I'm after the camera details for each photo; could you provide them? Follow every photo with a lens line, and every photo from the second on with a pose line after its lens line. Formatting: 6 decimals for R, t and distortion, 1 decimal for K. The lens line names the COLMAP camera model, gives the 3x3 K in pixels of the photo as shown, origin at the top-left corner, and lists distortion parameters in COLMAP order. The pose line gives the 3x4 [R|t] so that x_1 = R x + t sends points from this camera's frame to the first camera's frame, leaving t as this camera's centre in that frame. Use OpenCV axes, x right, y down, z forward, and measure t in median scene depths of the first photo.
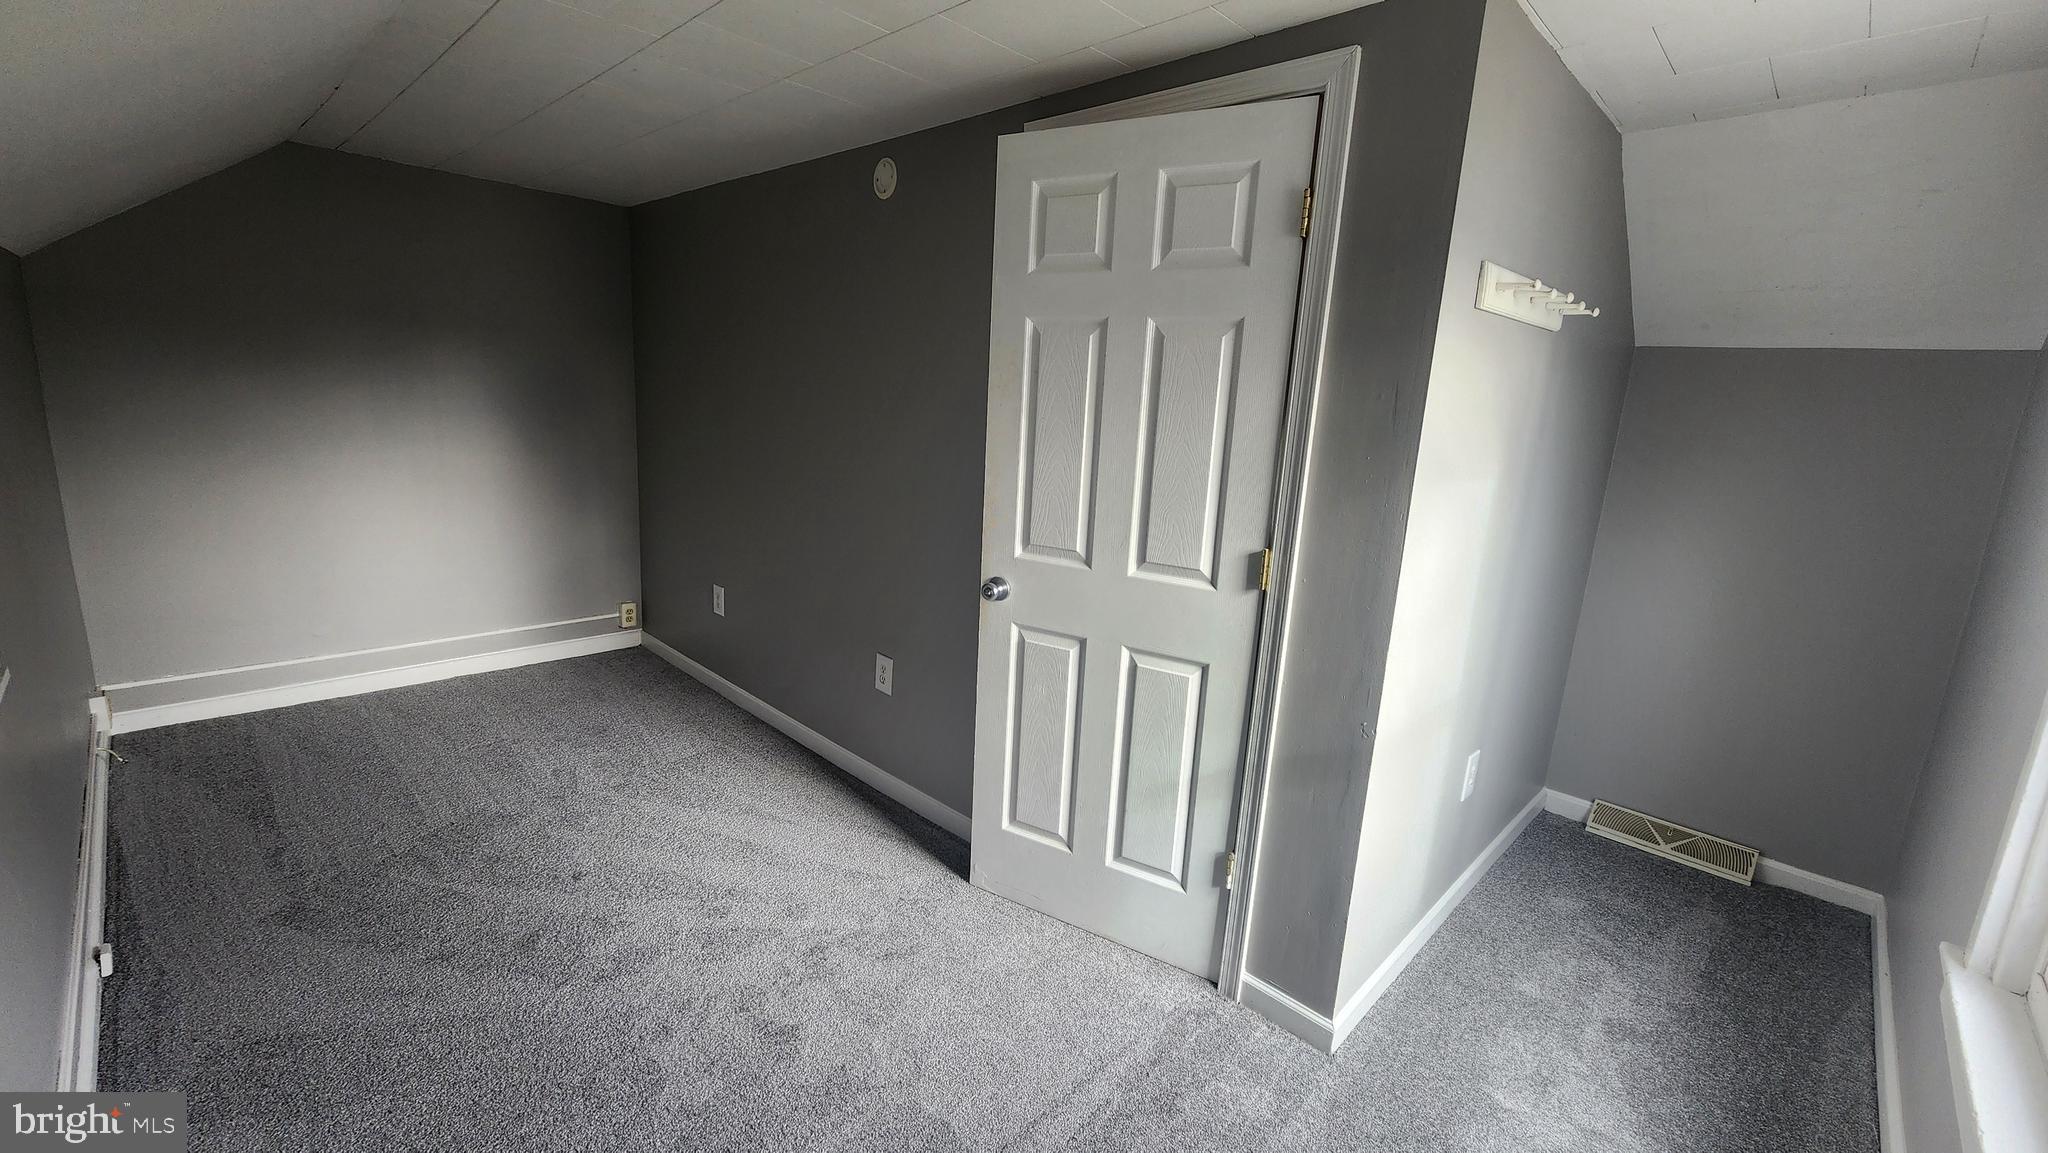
lens RADIAL K [[839.4, 0, 1024.0], [0, 839.4, 576.5], [0, 0, 1]] dist [-0.001863, 0.000537]
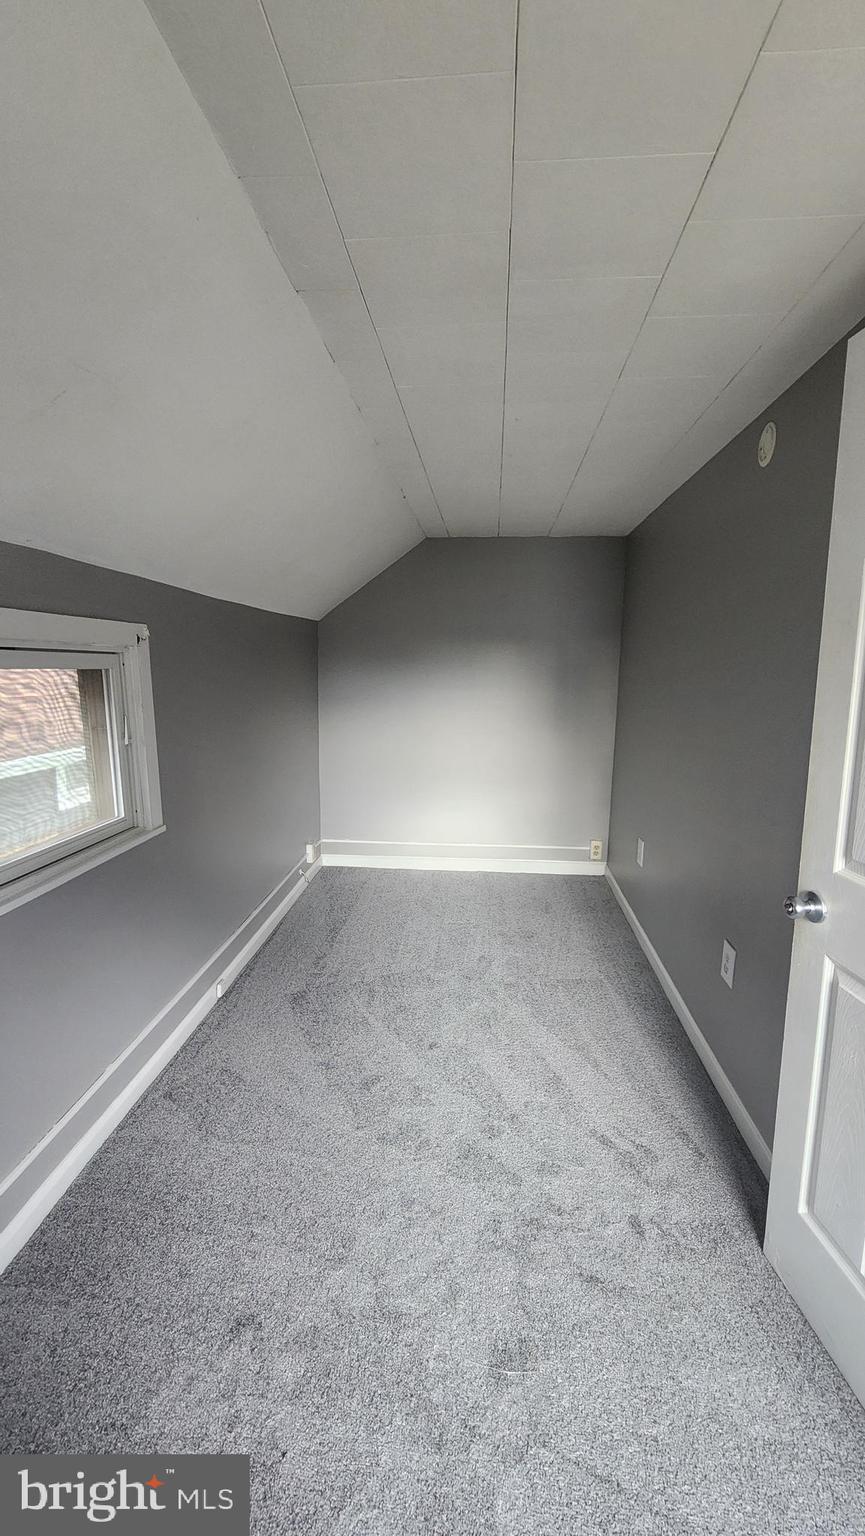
lens RADIAL K [[629.6, 0, 432.5], [0, 629.6, 768.0], [0, 0, 1]] dist [-0.001863, 0.000537]
pose [[0.627799, 0.077865, -0.774471, 0.096653], [-0.136887, 0.990521, -0.011377, -0.029891], [0.766244, 0.113158, 0.632507, 0.168751]]
